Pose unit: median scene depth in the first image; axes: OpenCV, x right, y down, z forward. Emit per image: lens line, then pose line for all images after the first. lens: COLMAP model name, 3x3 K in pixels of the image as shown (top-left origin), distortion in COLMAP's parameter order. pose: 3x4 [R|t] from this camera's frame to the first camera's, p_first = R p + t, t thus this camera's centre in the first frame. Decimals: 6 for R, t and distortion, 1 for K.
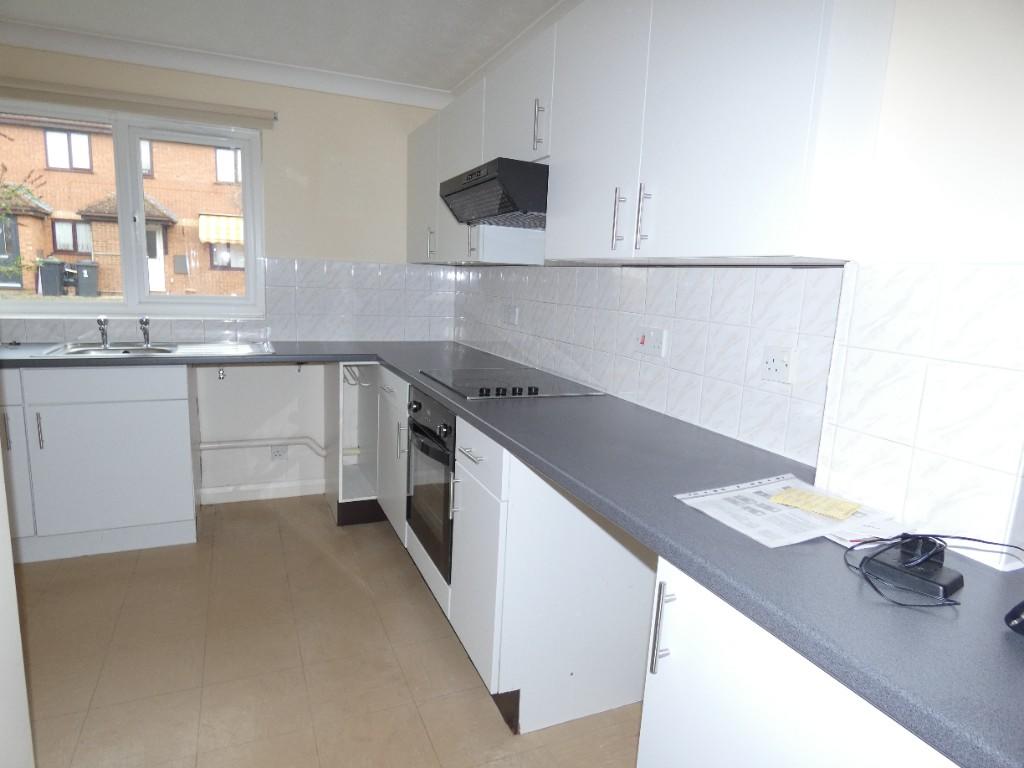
lens RADIAL K [[602.9, 0, 512.0], [0, 602.9, 384.0], [0, 0, 1]] dist [-0.037998, -0.000911]
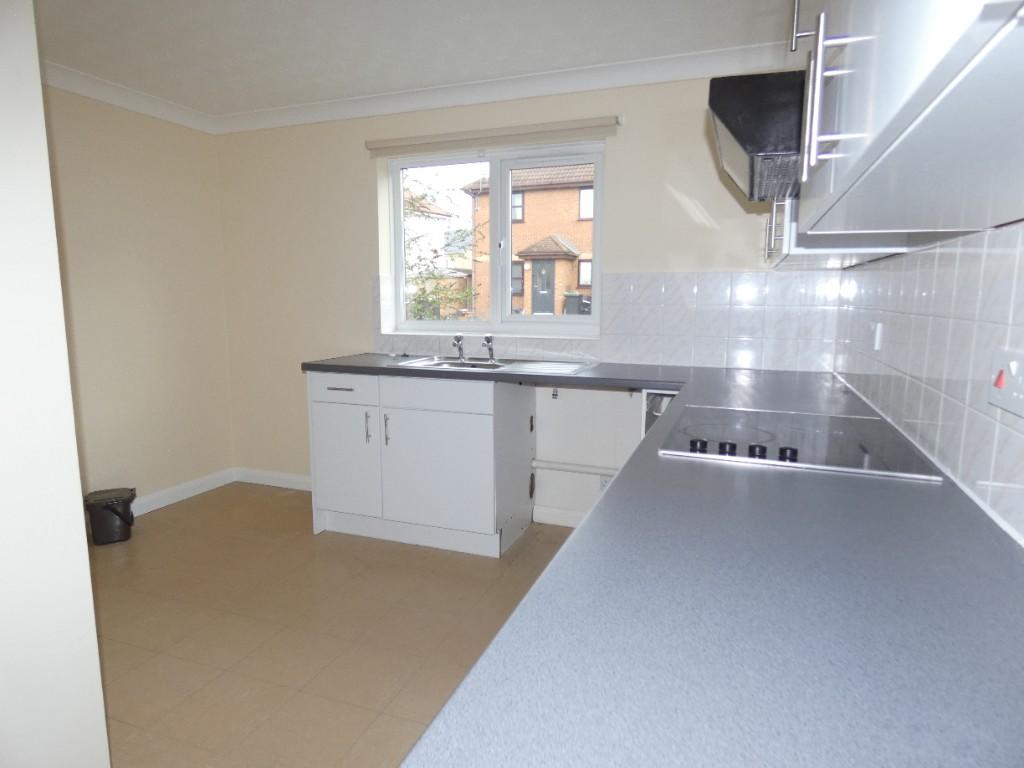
lens RADIAL K [[602.9, 0, 512.0], [0, 602.9, 384.0], [0, 0, 1]] dist [-0.037998, -0.000911]
pose [[0.709142, 0.059421, -0.702557, 0.152270], [-0.090356, 0.995885, -0.006972, -0.018025], [0.699252, 0.068425, 0.711593, 0.229463]]
